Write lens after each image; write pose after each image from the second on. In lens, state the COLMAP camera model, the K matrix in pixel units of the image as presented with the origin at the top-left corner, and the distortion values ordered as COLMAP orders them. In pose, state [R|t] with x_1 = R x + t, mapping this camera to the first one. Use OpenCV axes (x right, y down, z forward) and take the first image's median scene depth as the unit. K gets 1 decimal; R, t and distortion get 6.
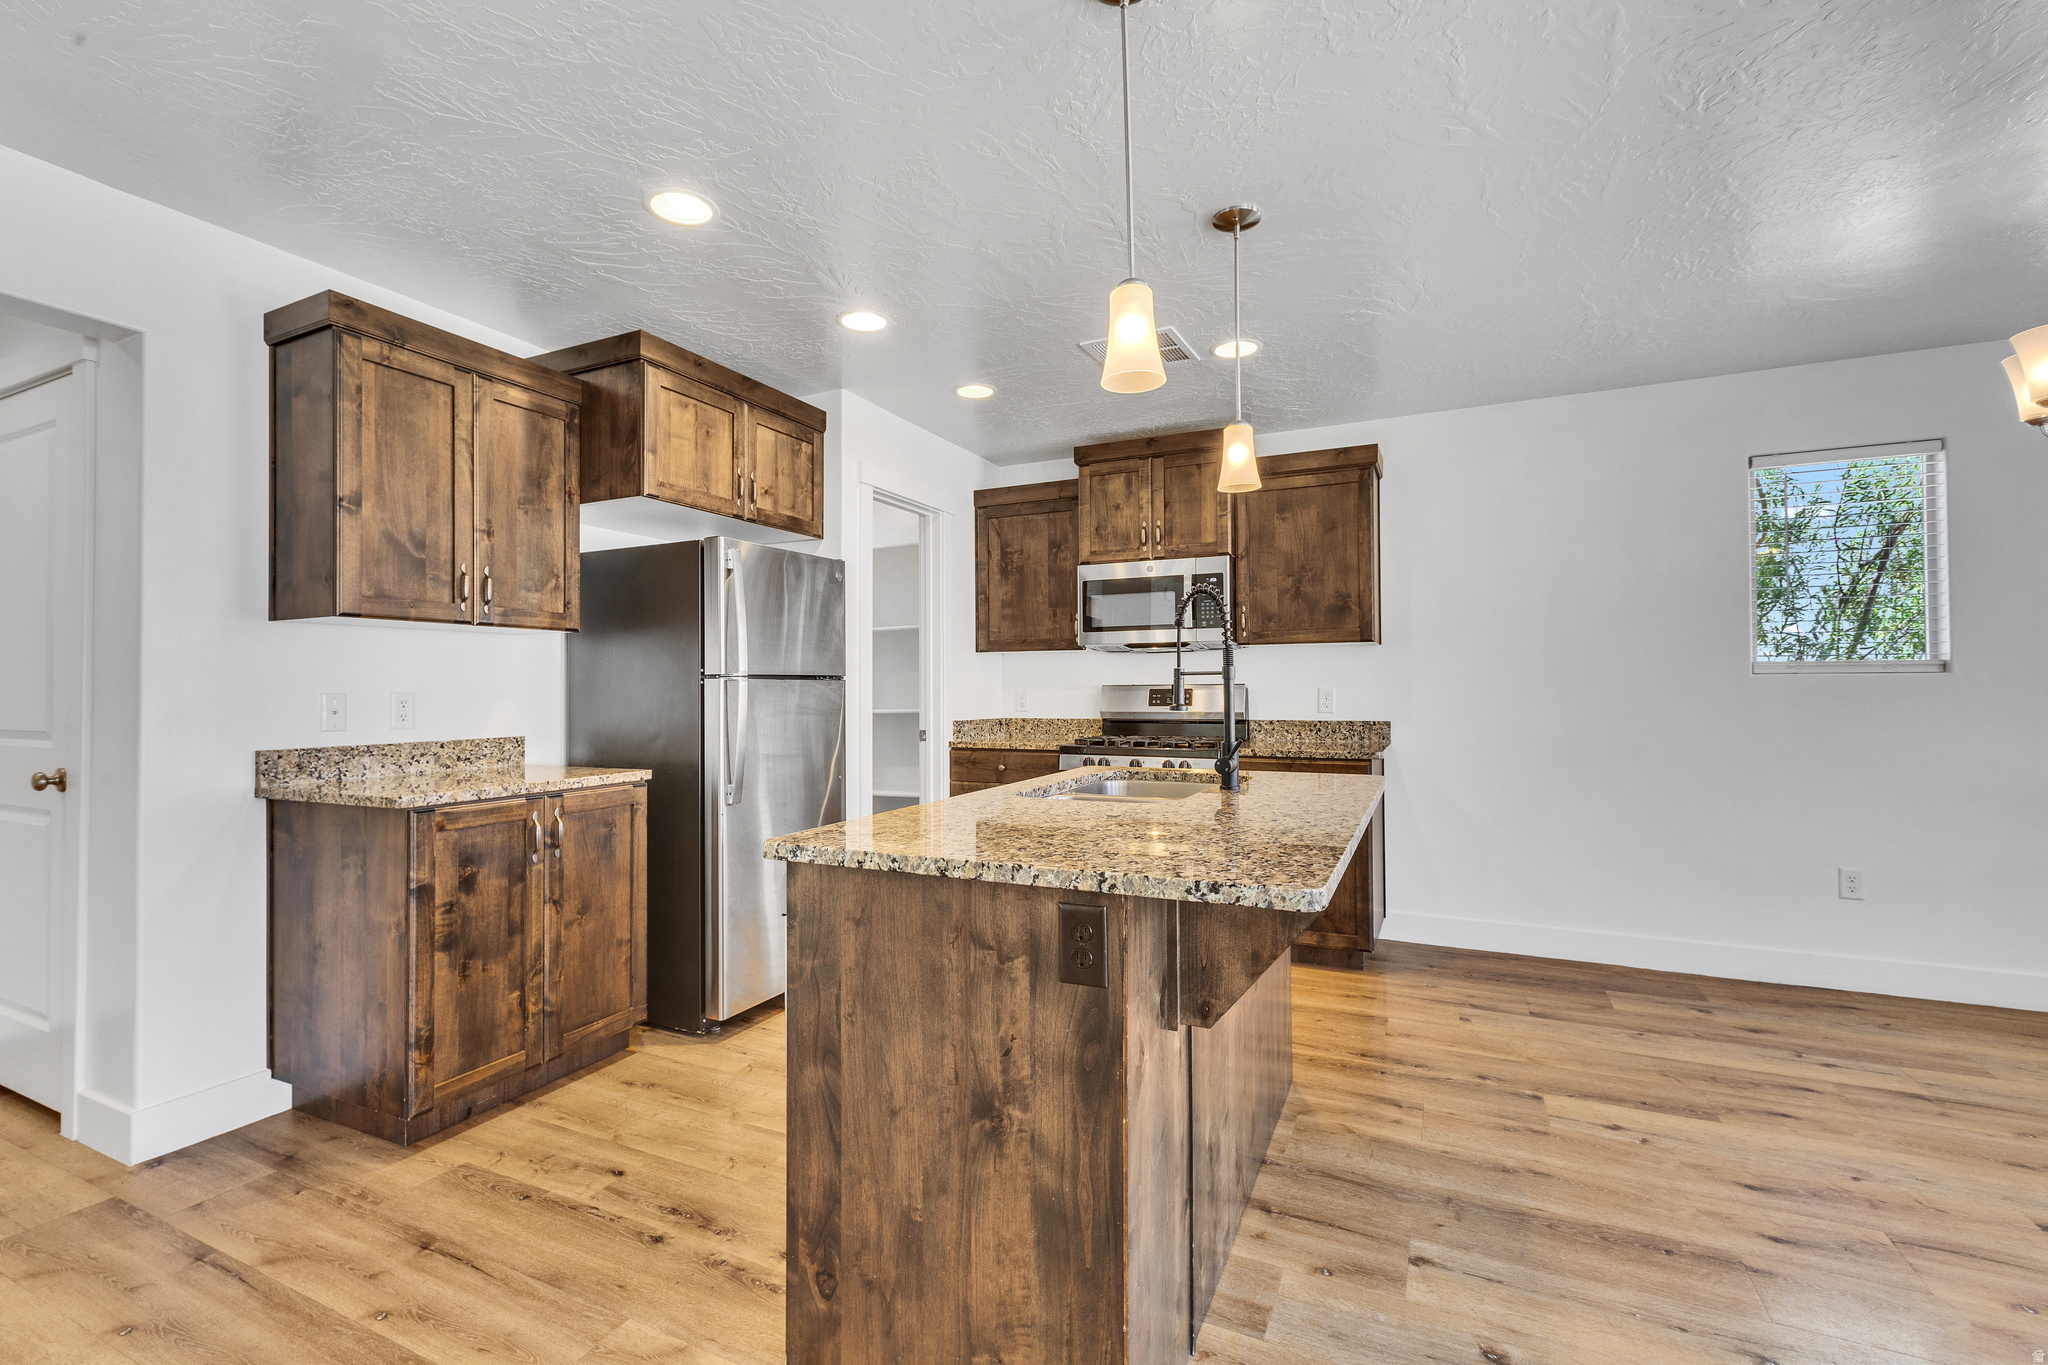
lens RADIAL K [[901.8, 0, 1006.2], [0, 901.8, 680.5], [0, 0, 1]] dist [0.002140, -0.001936]
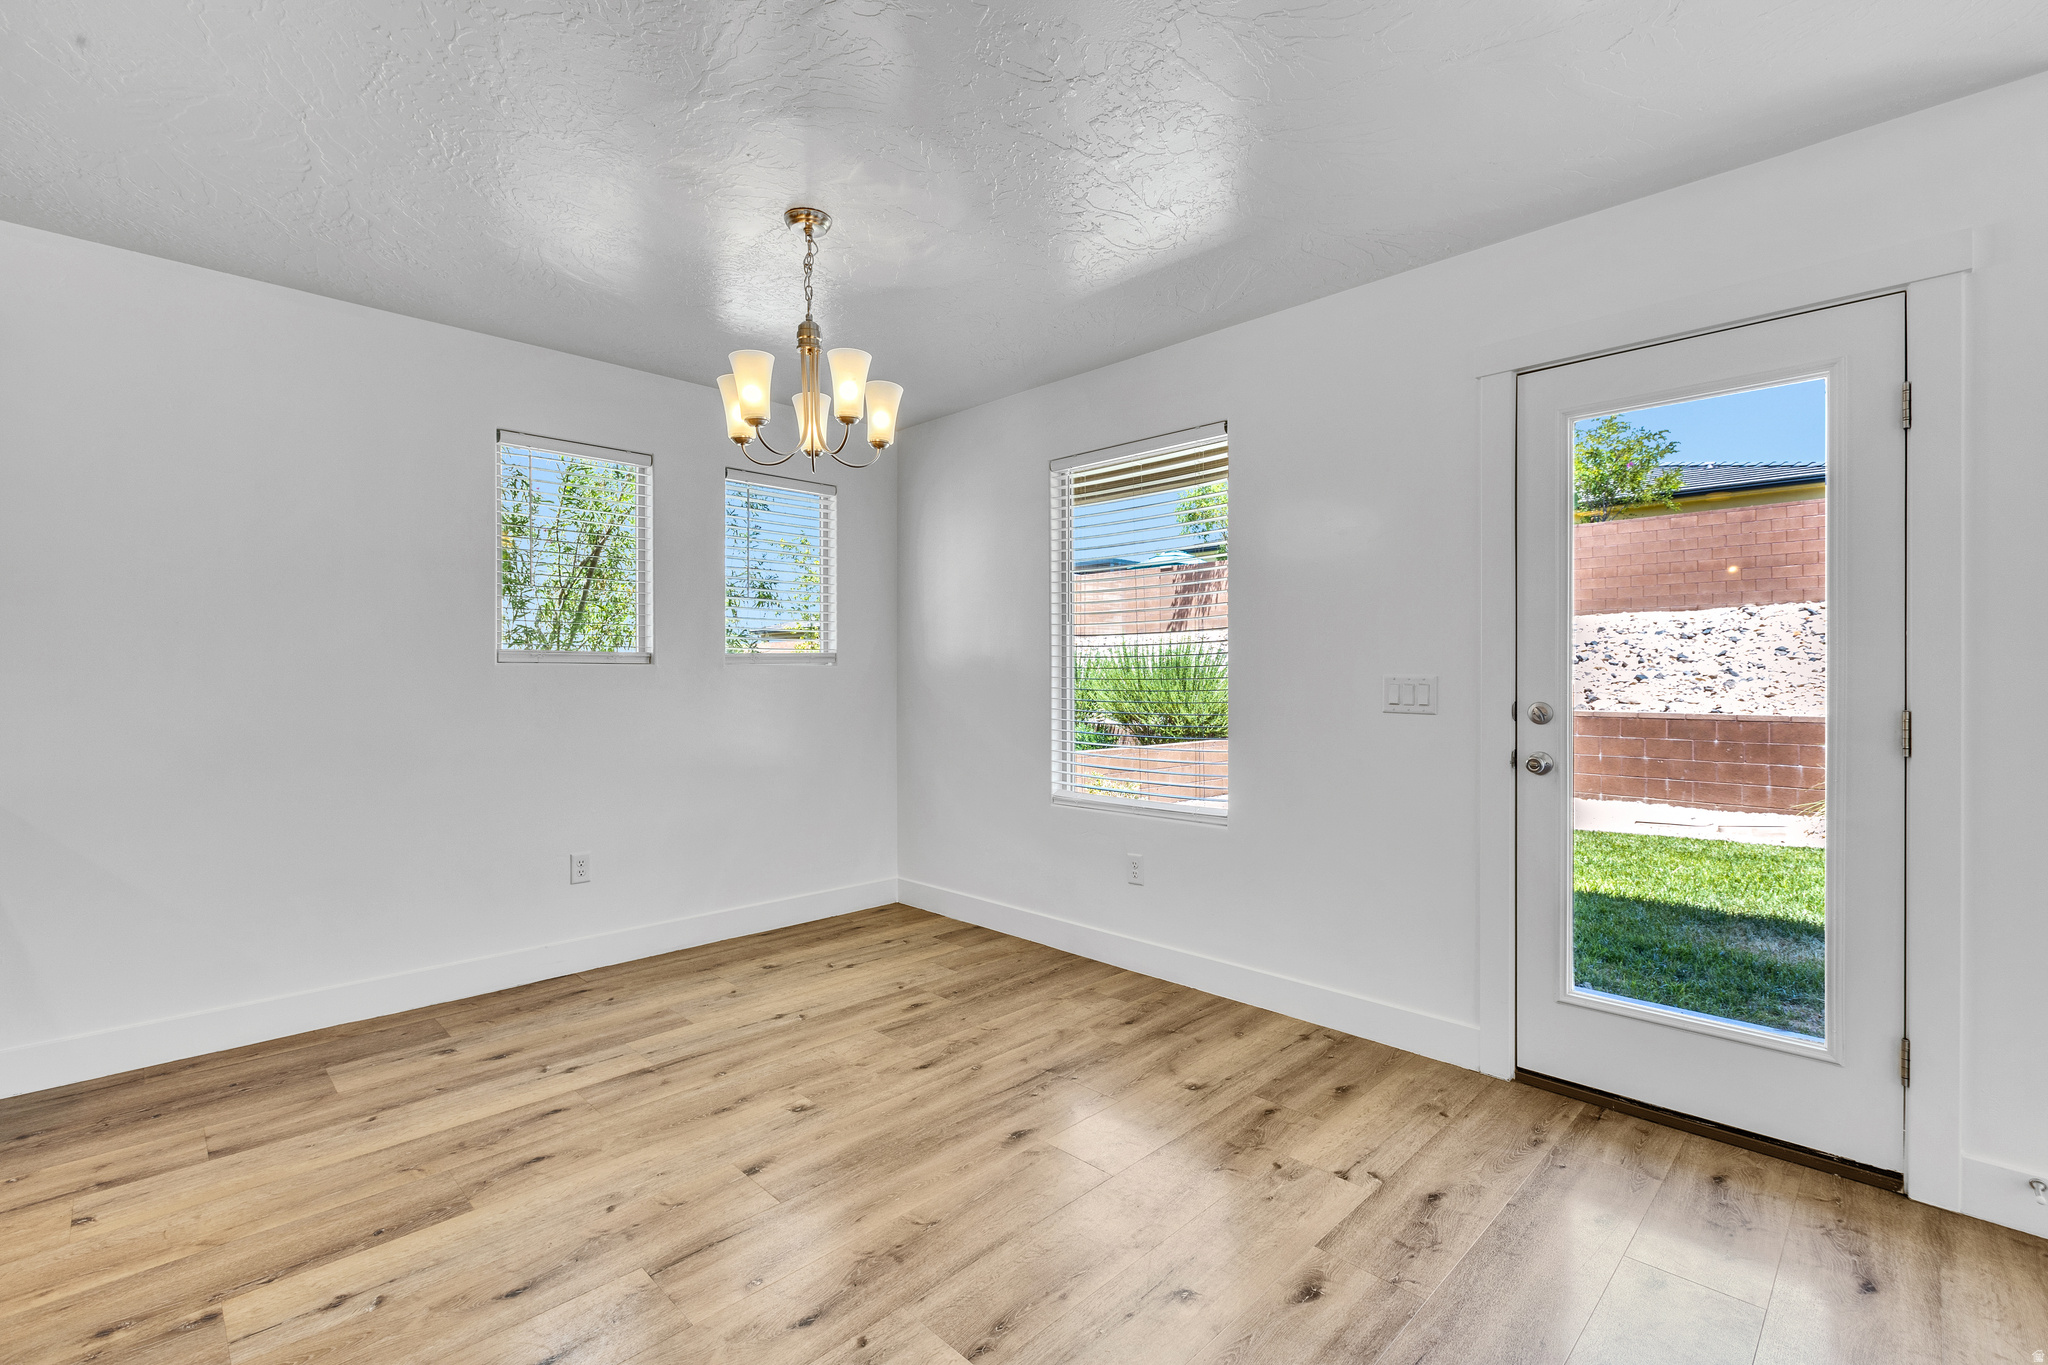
lens RADIAL K [[901.8, 0, 1027.7], [0, 901.8, 673.8], [0, 0, 1]] dist [0.002140, -0.001936]
pose [[0.320724, 0.006116, 0.947153, 0.144420], [-0.009839, 0.999947, -0.003125, 0.002854], [-0.947122, -0.008317, 0.320767, 0.218021]]
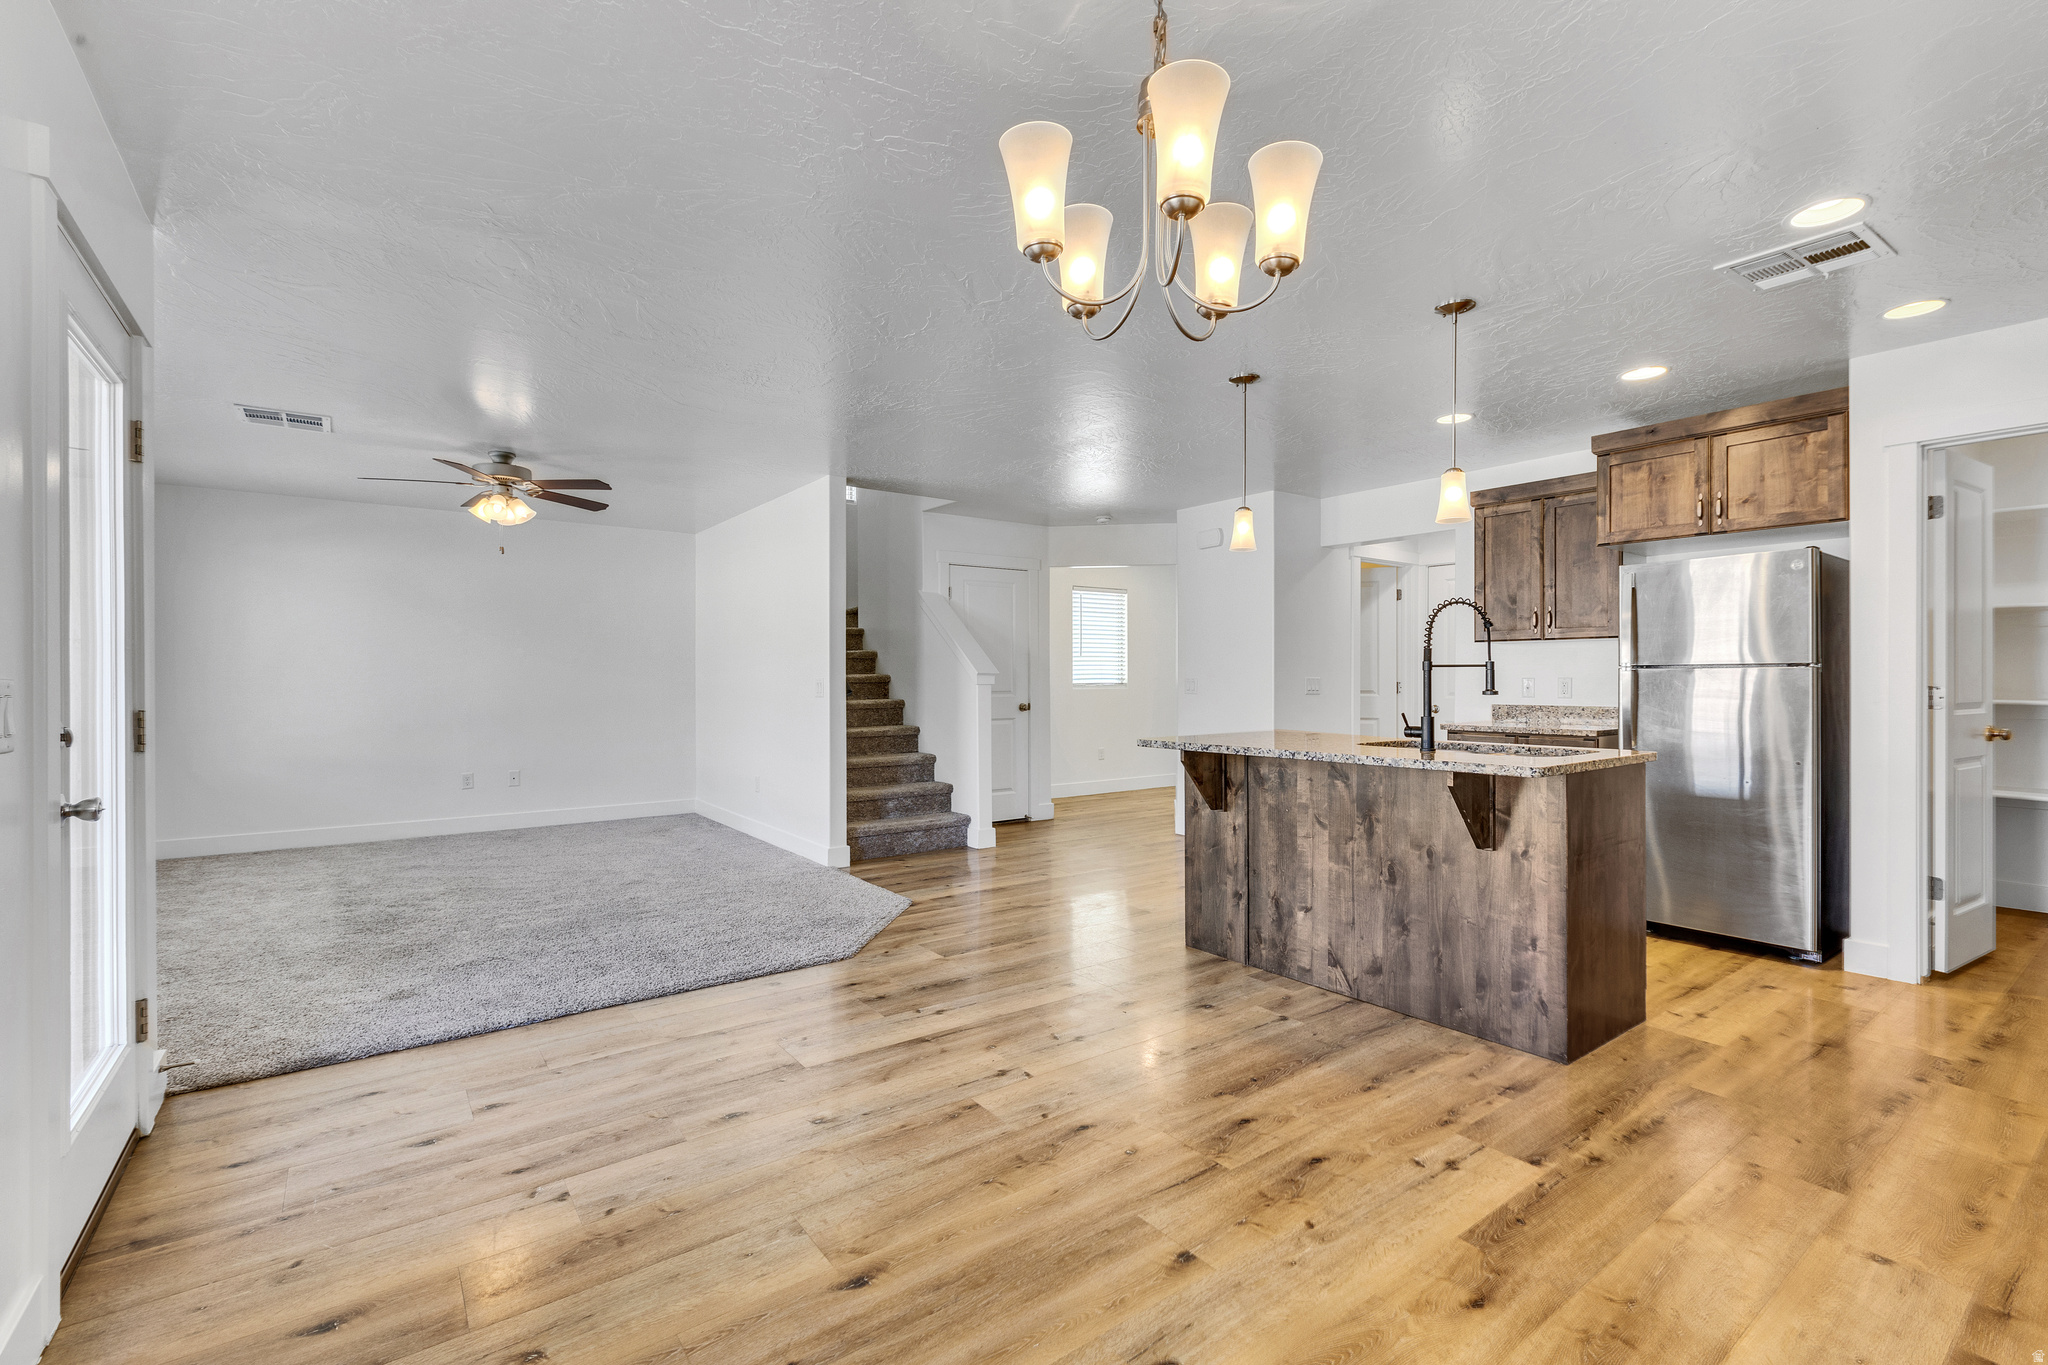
lens RADIAL K [[901.8, 0, 1032.5], [0, 901.8, 680.5], [0, 0, 1]] dist [0.002140, -0.001936]
pose [[-0.455691, 0.006373, -0.890115, 1.337778], [0.011900, 0.999929, 0.001067, 0.004166], [0.890059, -0.010106, -0.455734, 0.838558]]
